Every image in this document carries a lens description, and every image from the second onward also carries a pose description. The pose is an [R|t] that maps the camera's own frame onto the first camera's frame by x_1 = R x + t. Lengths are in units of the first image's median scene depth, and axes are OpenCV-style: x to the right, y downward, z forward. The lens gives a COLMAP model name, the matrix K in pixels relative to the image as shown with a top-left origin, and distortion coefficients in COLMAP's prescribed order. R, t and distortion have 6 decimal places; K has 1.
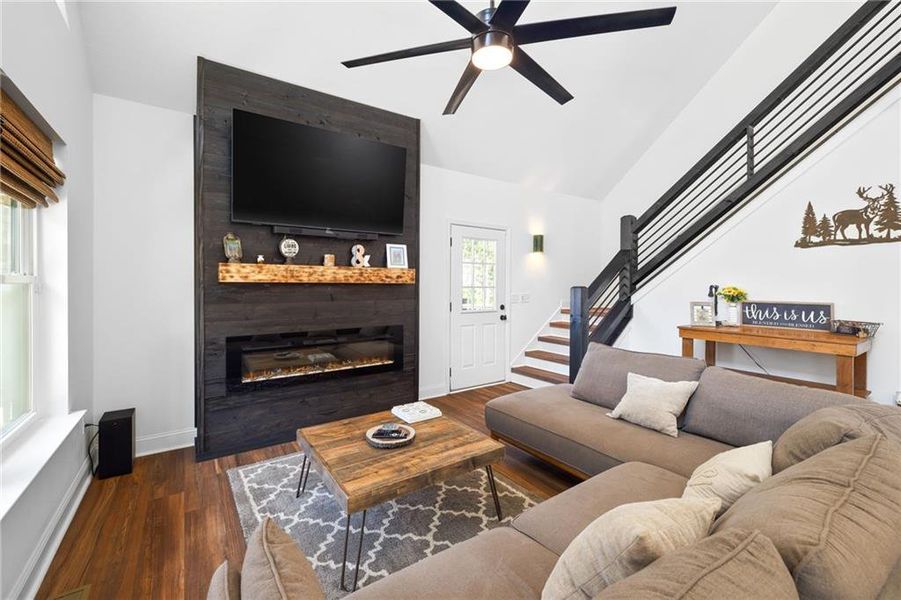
lens RADIAL K [[375.2, 0, 451.1], [0, 375.2, 292.4], [0, 0, 1]] dist [-0.000656, -0.000156]
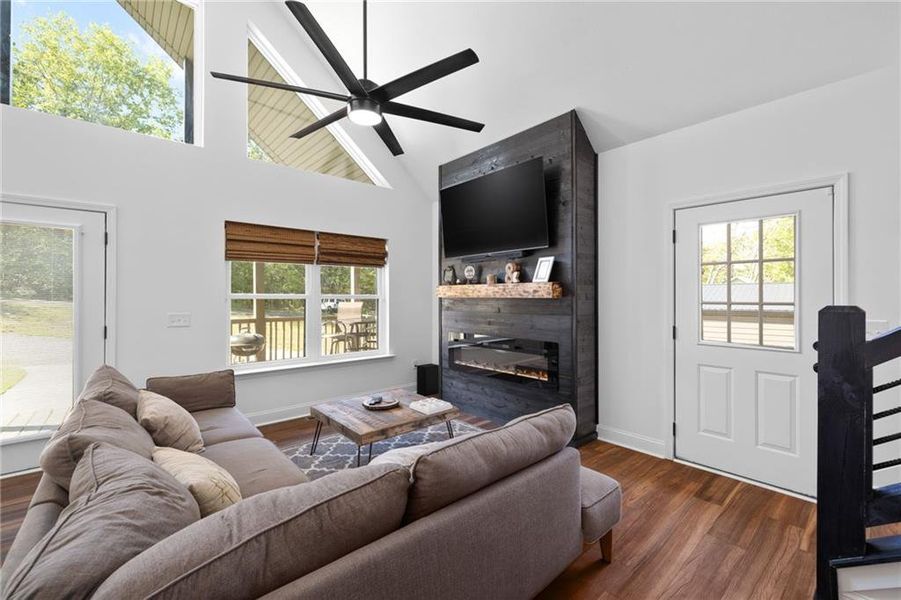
lens RADIAL K [[379.0, 0, 450.5], [0, 379.0, 300.0], [0, 0, 1]] dist [-0.000999, -0.000072]
pose [[0.106370, 0.007210, -0.994300, 0.913841], [-0.016192, 0.999854, 0.005518, -0.022988], [0.994195, 0.015513, 0.106472, 0.759674]]
